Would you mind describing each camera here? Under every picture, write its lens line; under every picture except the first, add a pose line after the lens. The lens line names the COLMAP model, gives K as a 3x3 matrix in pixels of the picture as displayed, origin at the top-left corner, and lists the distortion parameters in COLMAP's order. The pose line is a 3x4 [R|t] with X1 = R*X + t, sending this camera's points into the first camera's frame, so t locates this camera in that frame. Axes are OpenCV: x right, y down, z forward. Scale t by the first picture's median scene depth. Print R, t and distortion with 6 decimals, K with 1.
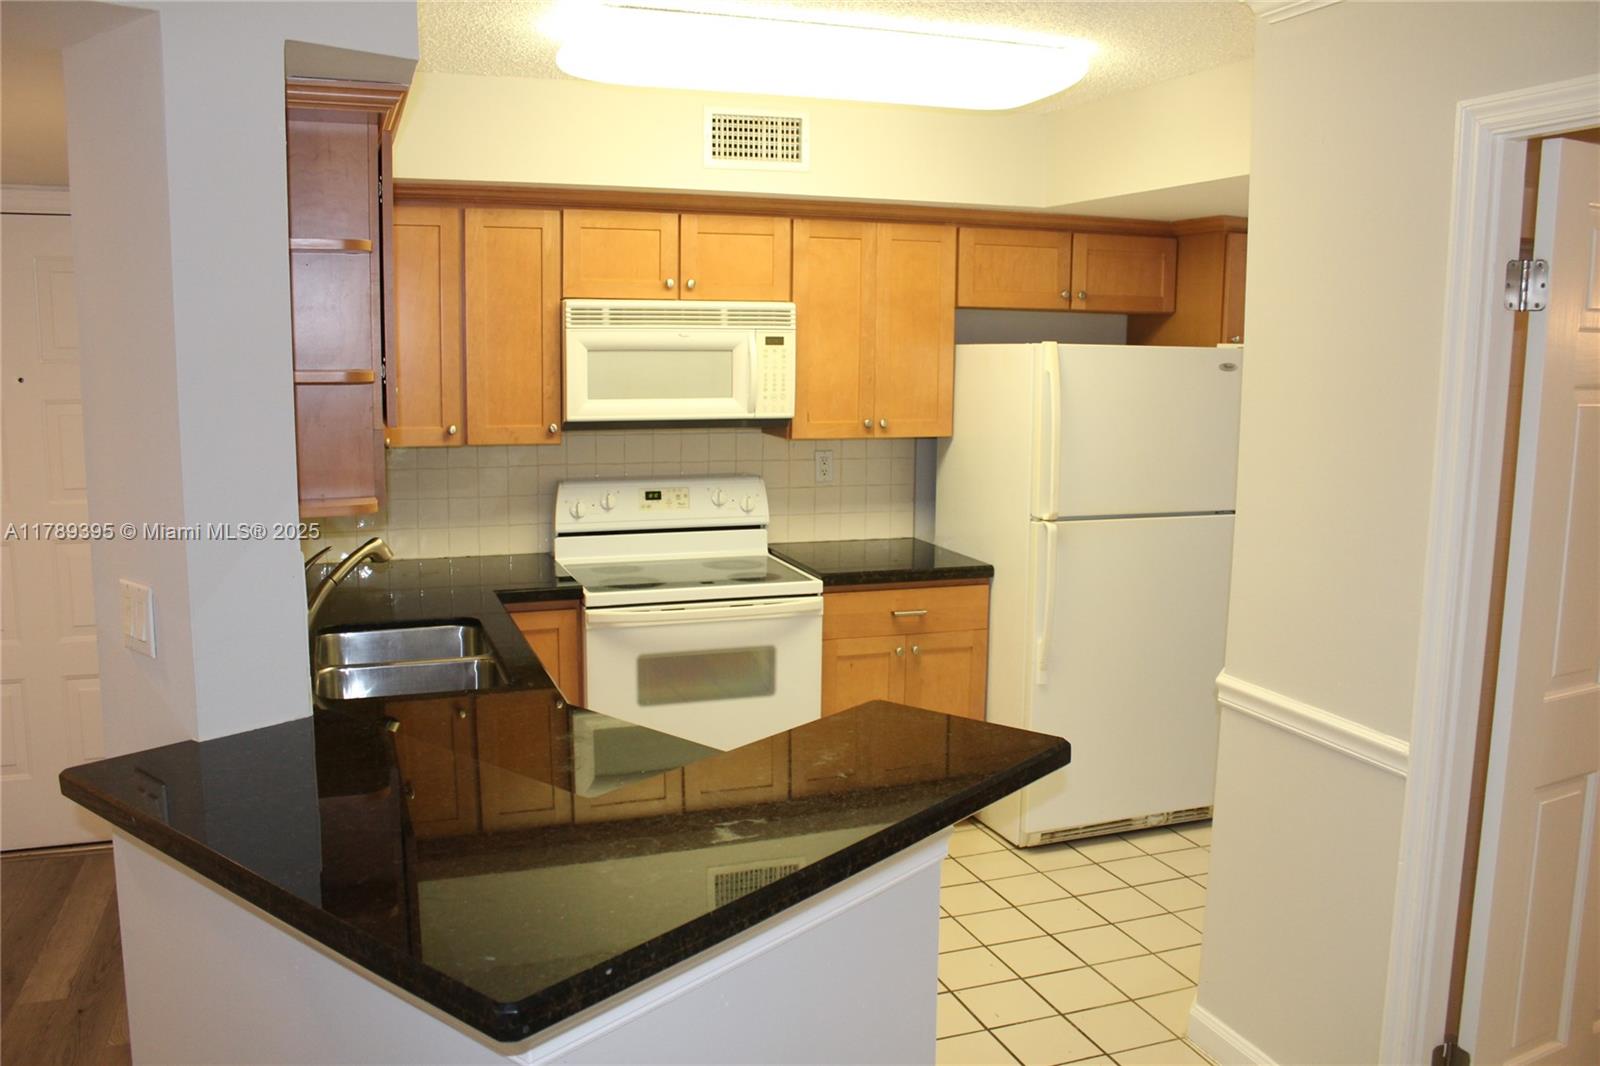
lens RADIAL K [[1314.7, 0, 798.8], [0, 1314.7, 543.2], [0, 0, 1]] dist [-0.156579, 0.133614]
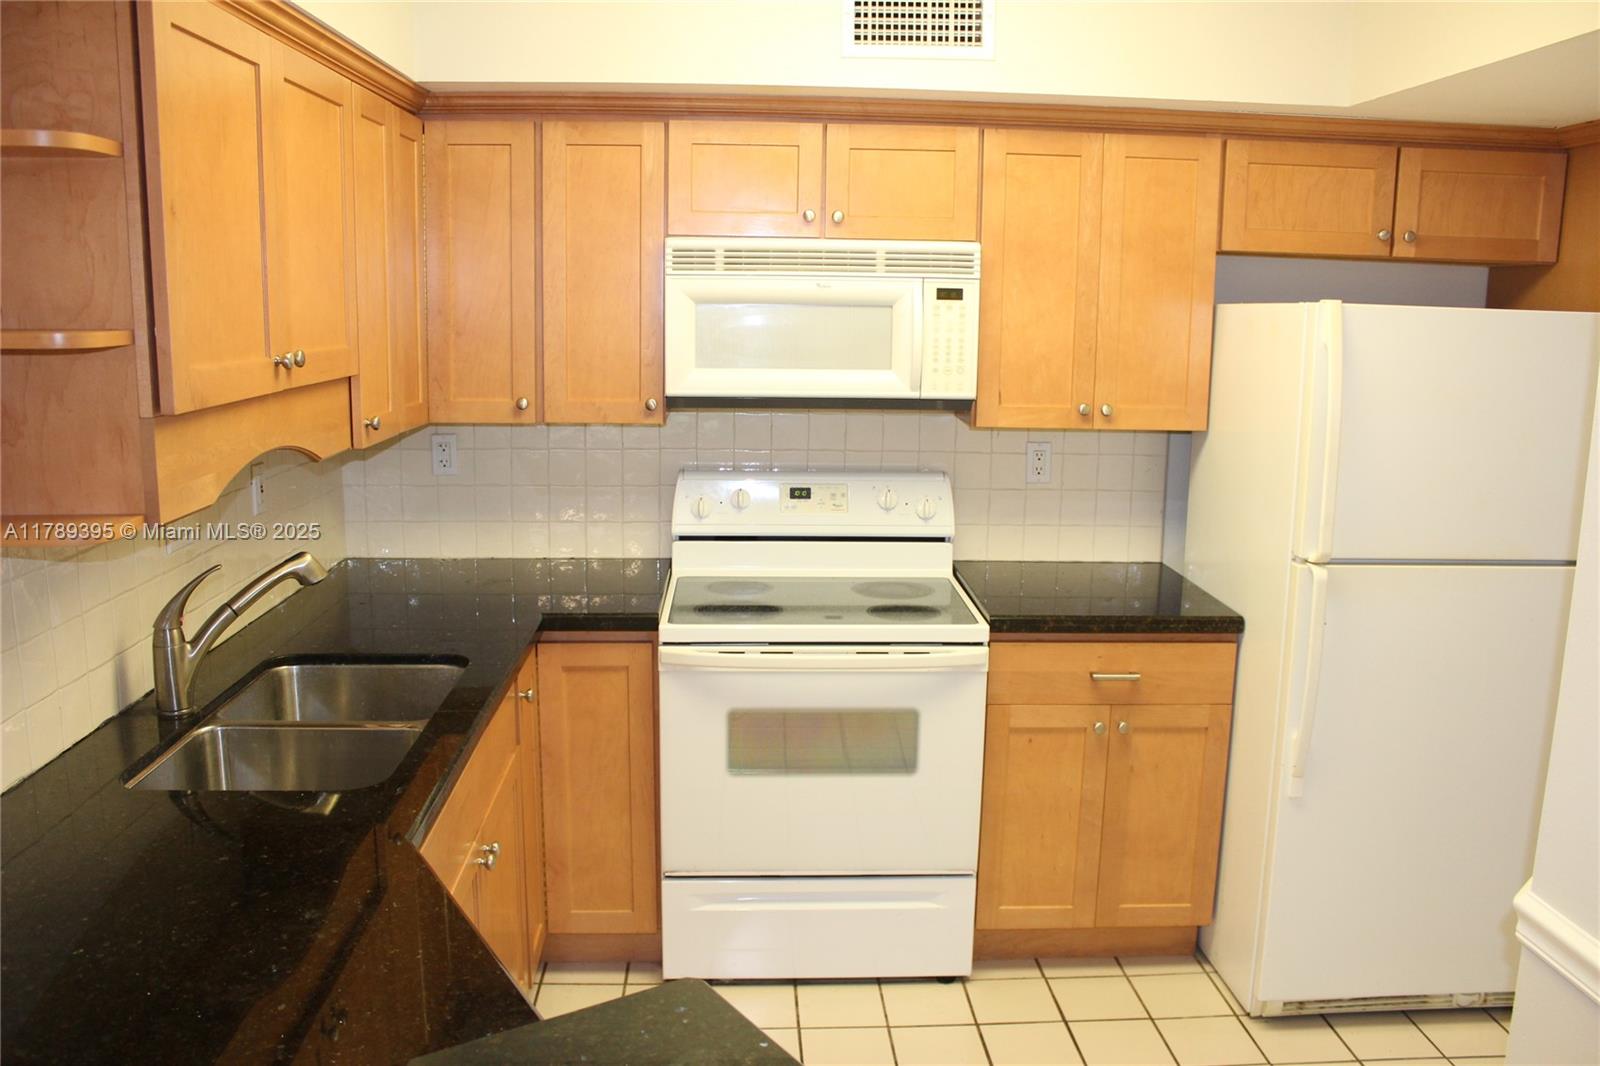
lens RADIAL K [[1330.1, 0, 800.0], [0, 1330.1, 533.0], [0, 0, 1]] dist [-0.164608, 0.141466]
pose [[0.956660, 0.056723, -0.285629, 0.120178], [-0.050358, 0.998293, 0.029586, -0.037895], [0.286820, -0.013920, 0.957883, 0.260406]]
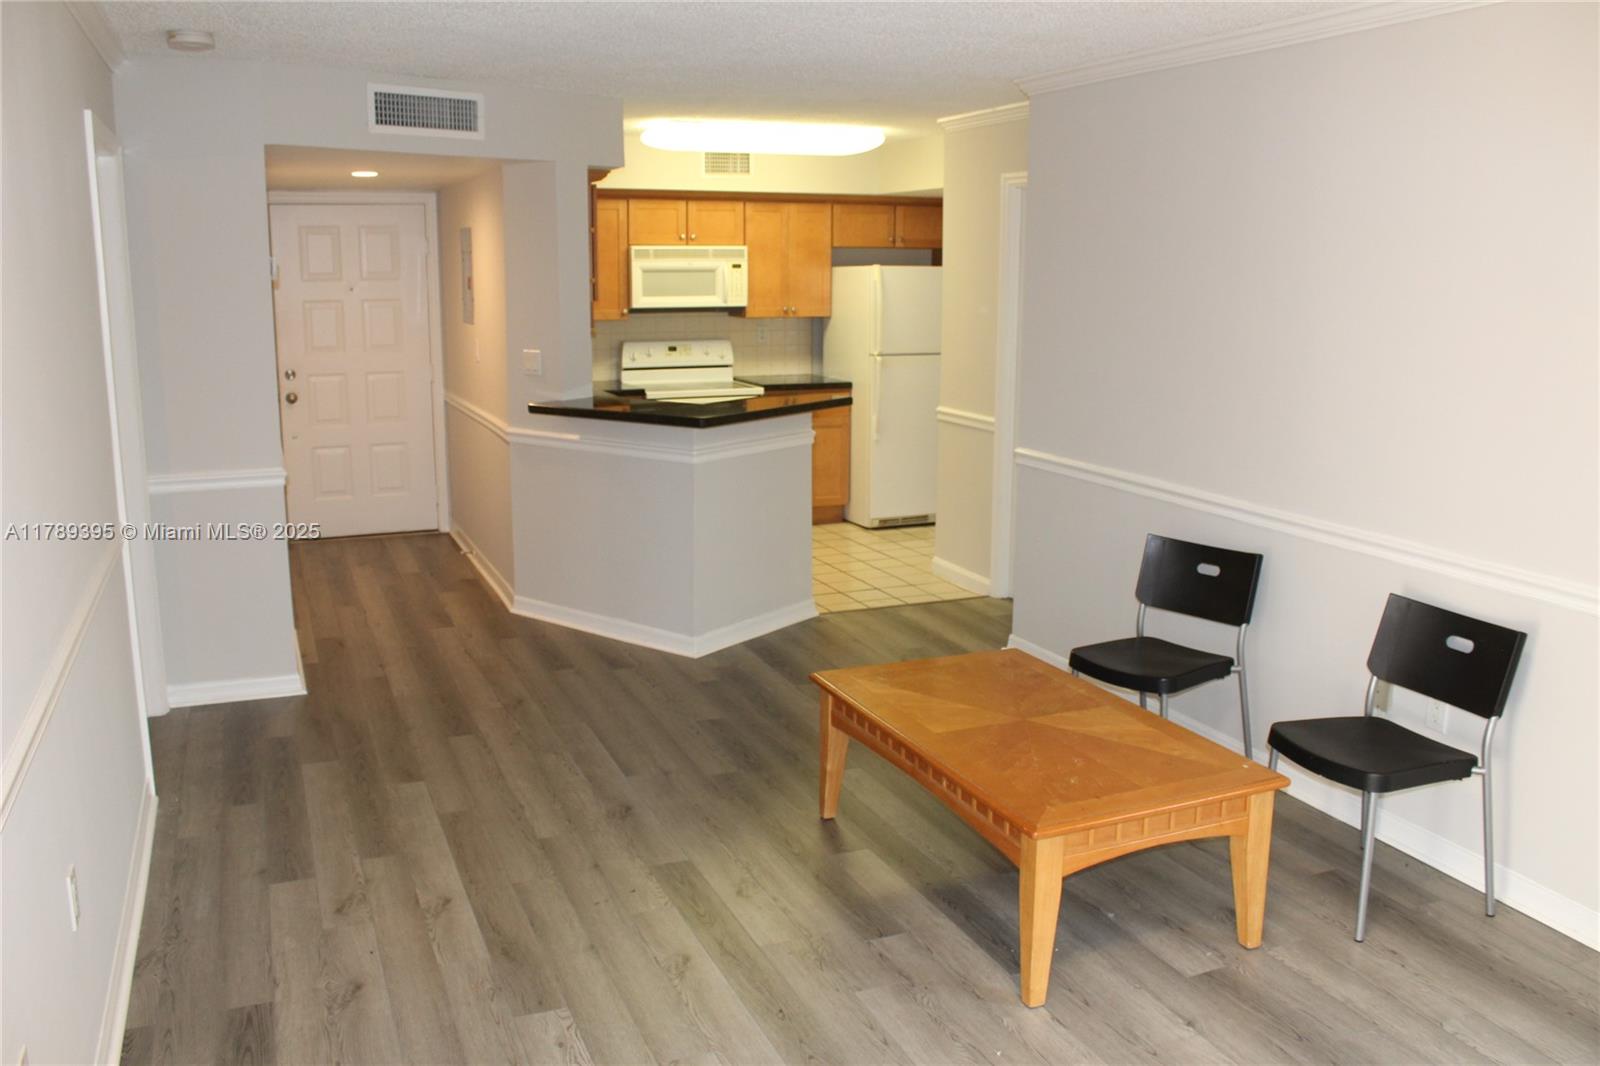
lens RADIAL K [[1330.1, 0, 800.0], [0, 1330.1, 533.0], [0, 0, 1]] dist [-0.164608, 0.141466]
pose [[0.998245, -0.018592, 0.056217, -0.041861], [0.015903, 0.998725, 0.047908, 0.146124], [-0.057036, -0.046930, 0.997269, -0.962200]]
